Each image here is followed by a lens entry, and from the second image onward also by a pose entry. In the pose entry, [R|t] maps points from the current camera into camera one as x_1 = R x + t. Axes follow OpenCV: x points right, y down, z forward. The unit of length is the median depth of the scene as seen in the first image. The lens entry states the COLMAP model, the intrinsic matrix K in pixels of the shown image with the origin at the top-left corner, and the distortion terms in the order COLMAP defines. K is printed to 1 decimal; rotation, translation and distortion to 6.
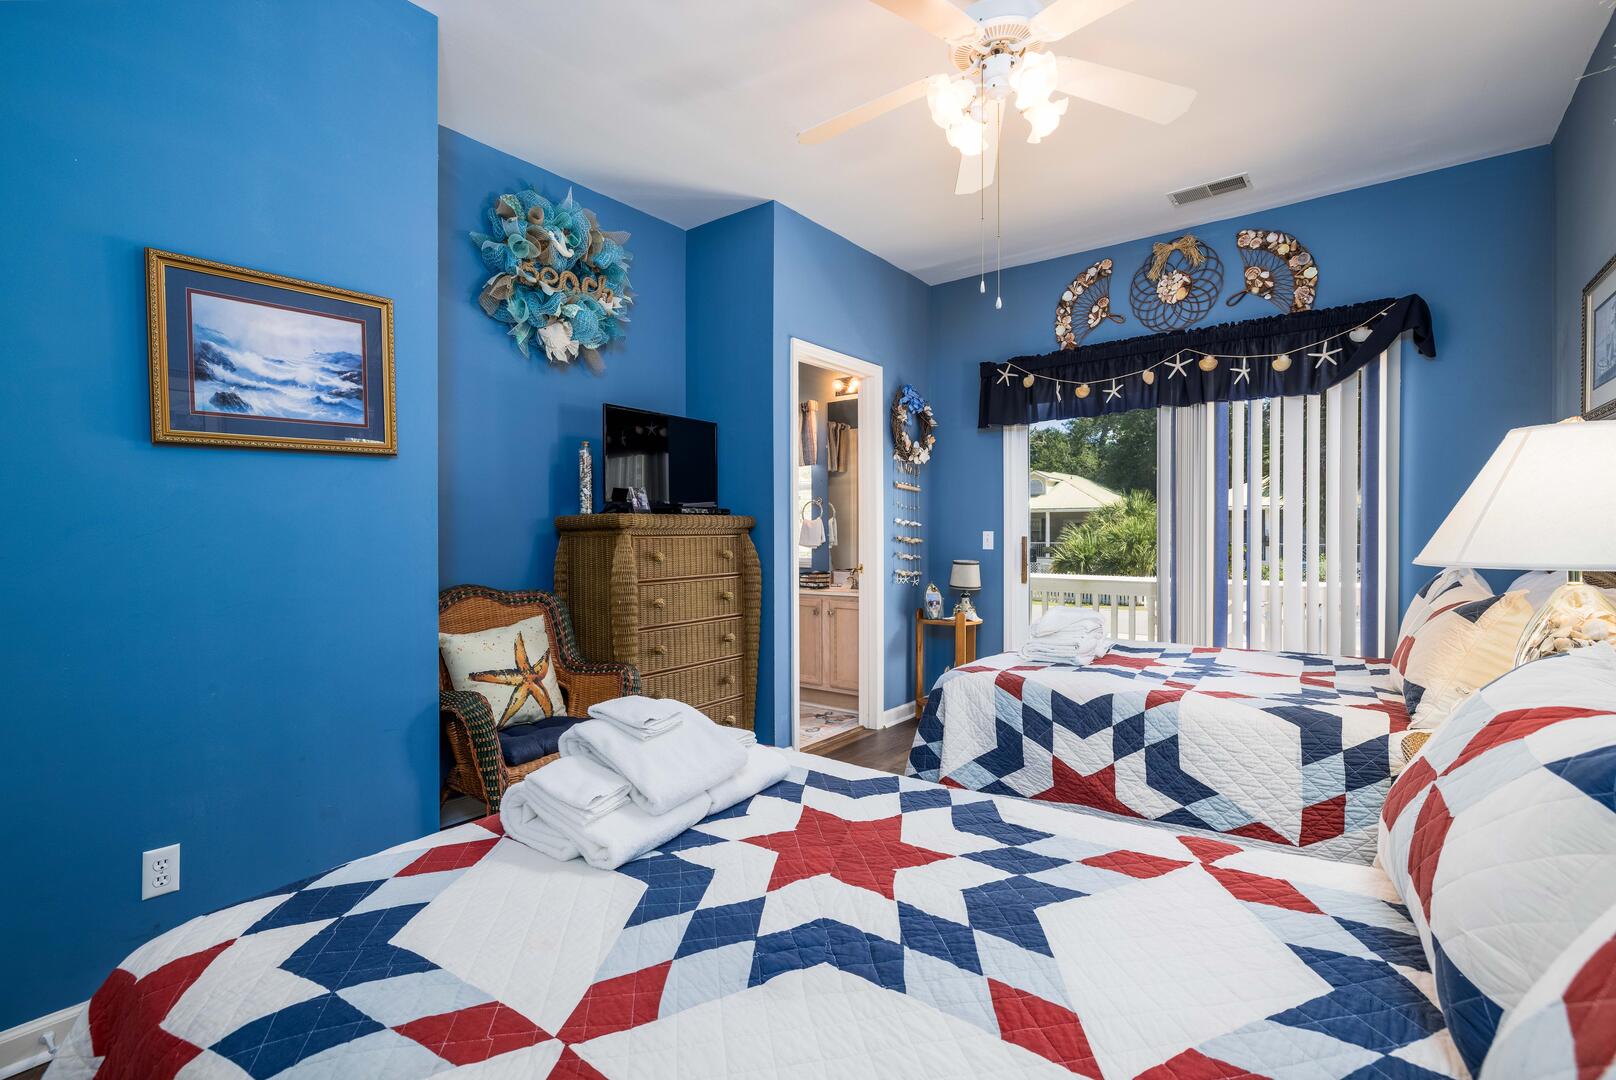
lens RADIAL K [[762.4, 0, 808.0], [0, 762.4, 540.0], [0, 0, 1]] dist [-0.010597, 0.000335]
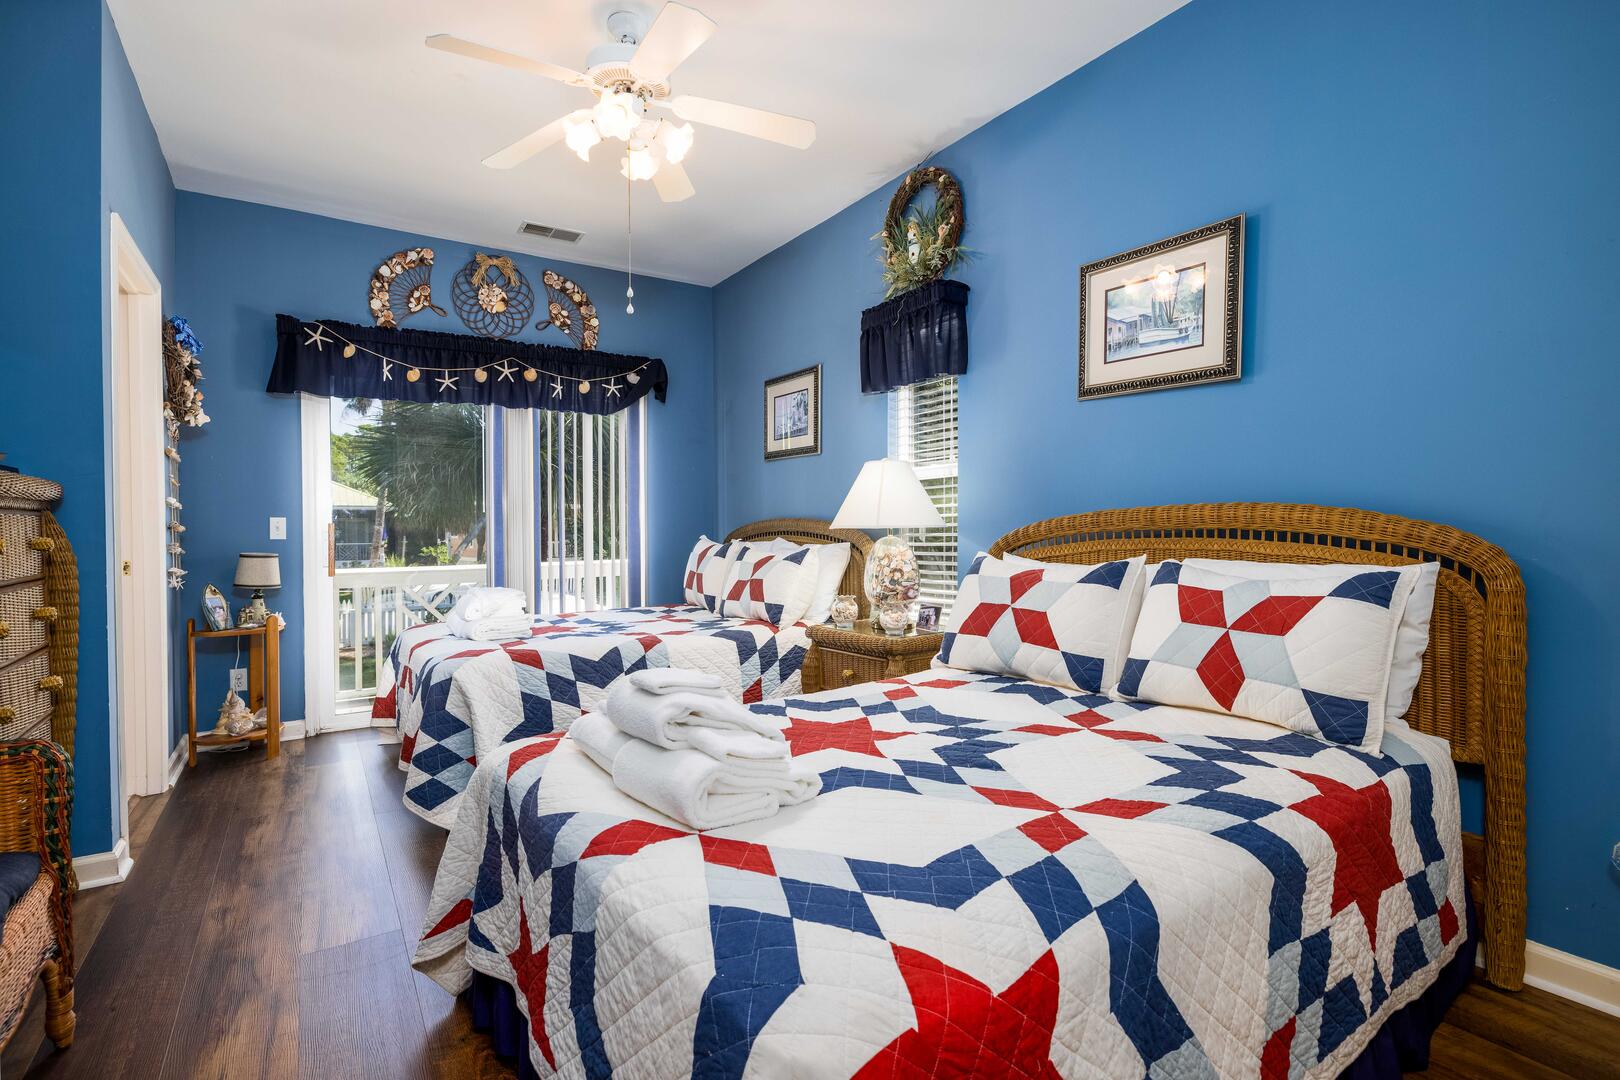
lens RADIAL K [[764.3, 0, 810.0], [0, 764.3, 540.0], [0, 0, 1]] dist [-0.010597, 0.000335]
pose [[0.296284, -0.012240, 0.955022, -0.465237], [0.017136, 0.999825, 0.007498, 0.020304], [-0.954946, 0.014144, 0.296442, 0.240909]]
